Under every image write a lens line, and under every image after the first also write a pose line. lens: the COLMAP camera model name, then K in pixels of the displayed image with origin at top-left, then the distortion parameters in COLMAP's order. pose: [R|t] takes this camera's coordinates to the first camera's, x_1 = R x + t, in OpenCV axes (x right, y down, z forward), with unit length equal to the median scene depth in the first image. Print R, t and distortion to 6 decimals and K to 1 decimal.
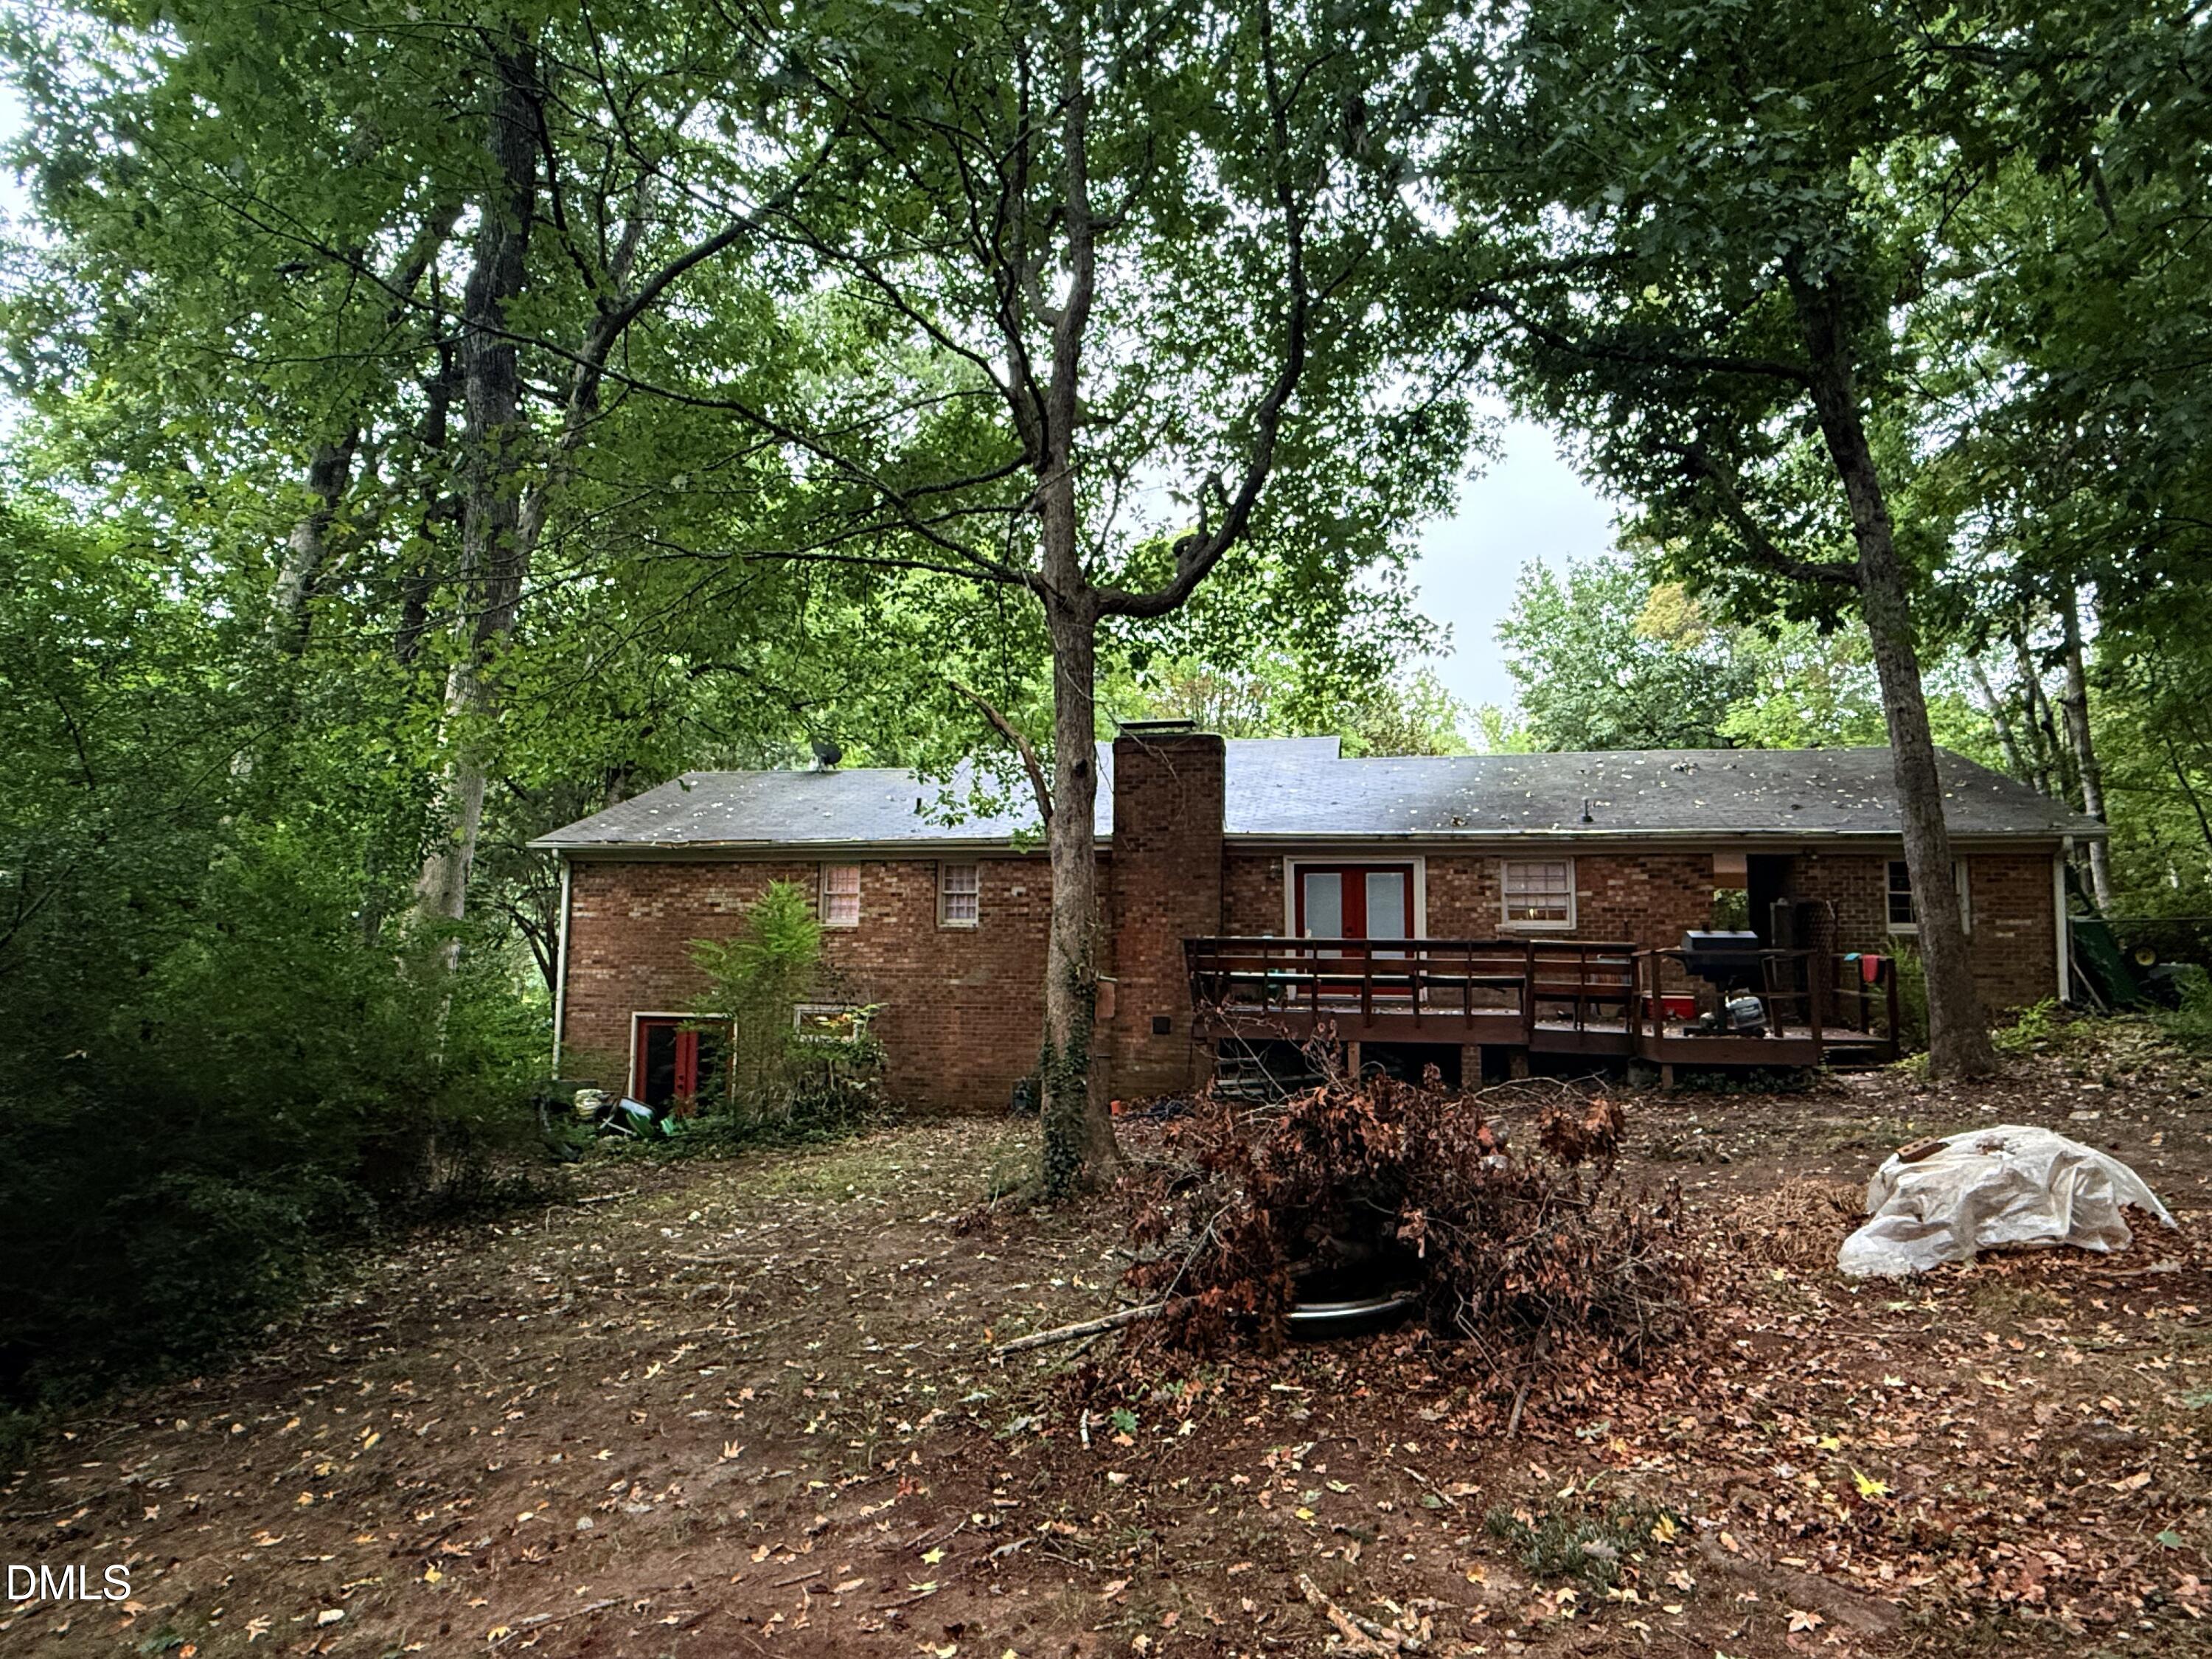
lens RADIAL K [[1225.2, 0, 1113.1], [0, 1225.2, 839.8], [0, 0, 1]] dist [-0.000613, 0.000901]
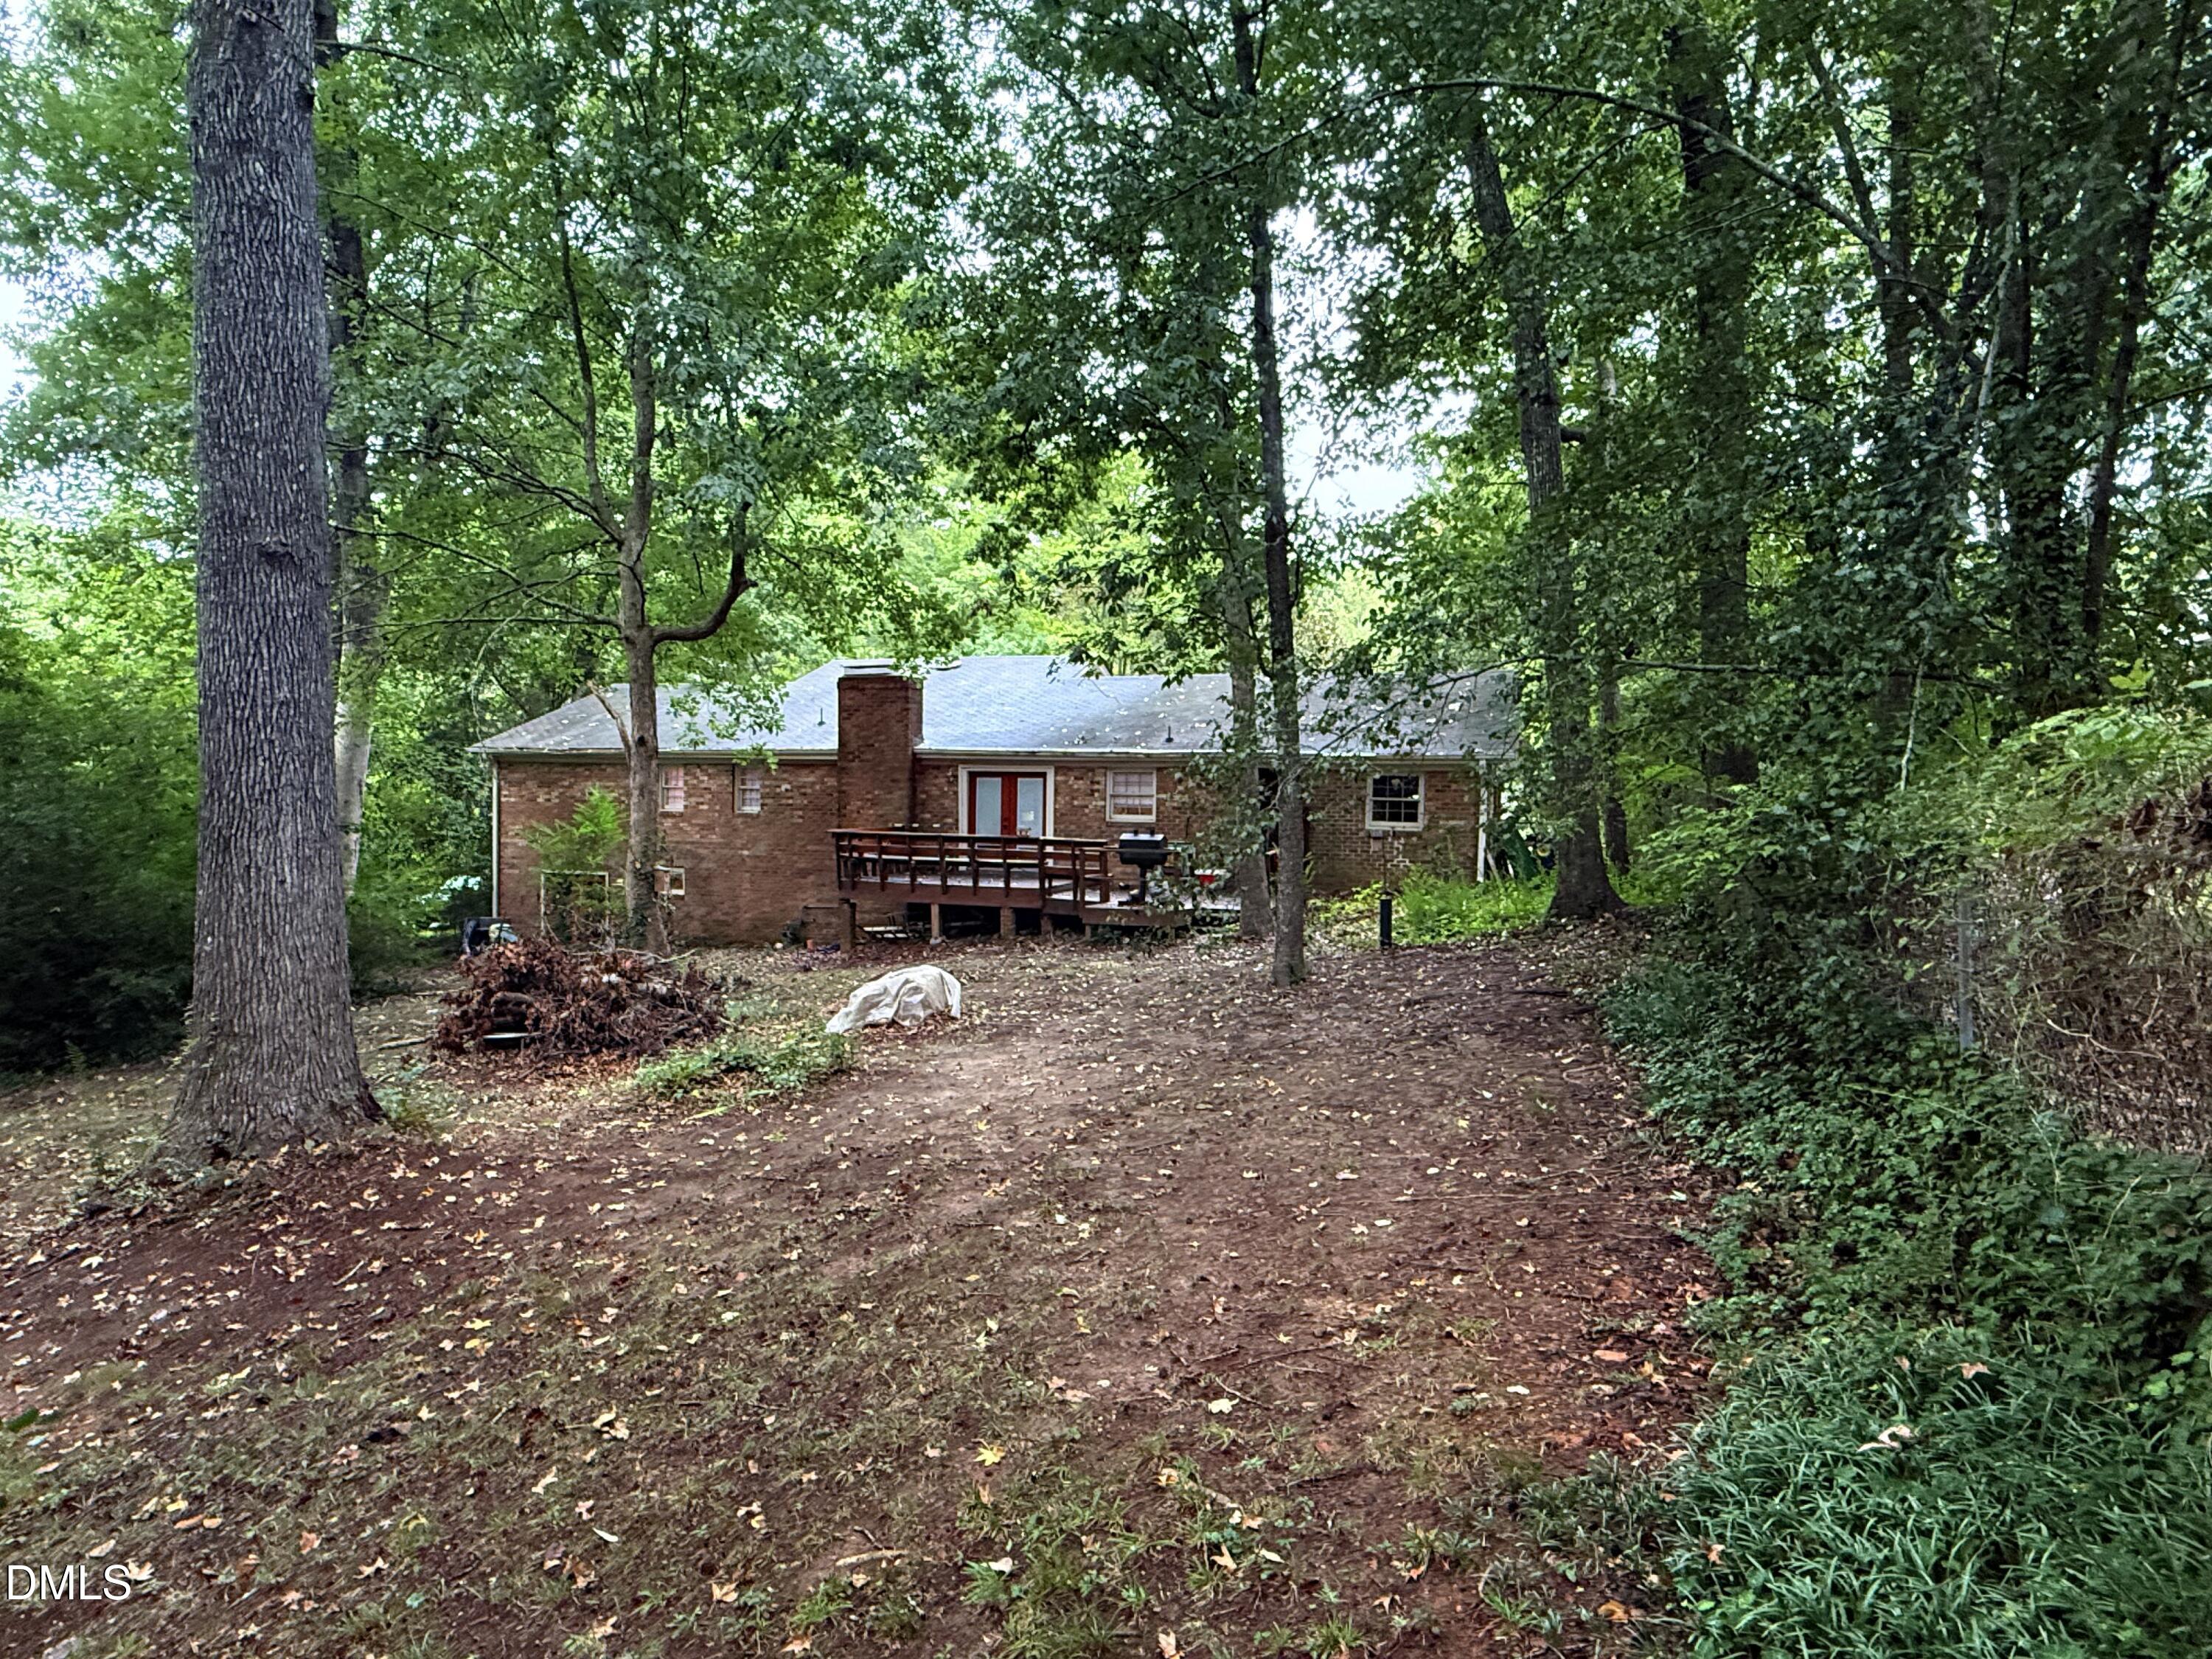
lens RADIAL K [[1225.2, 0, 1113.1], [0, 1225.2, 839.8], [0, 0, 1]] dist [-0.000613, 0.000901]
pose [[0.991688, 0.010565, -0.128233, 0.482620], [0.006729, 0.991001, 0.133683, -0.084897], [0.128491, -0.133435, 0.982693, -0.322793]]
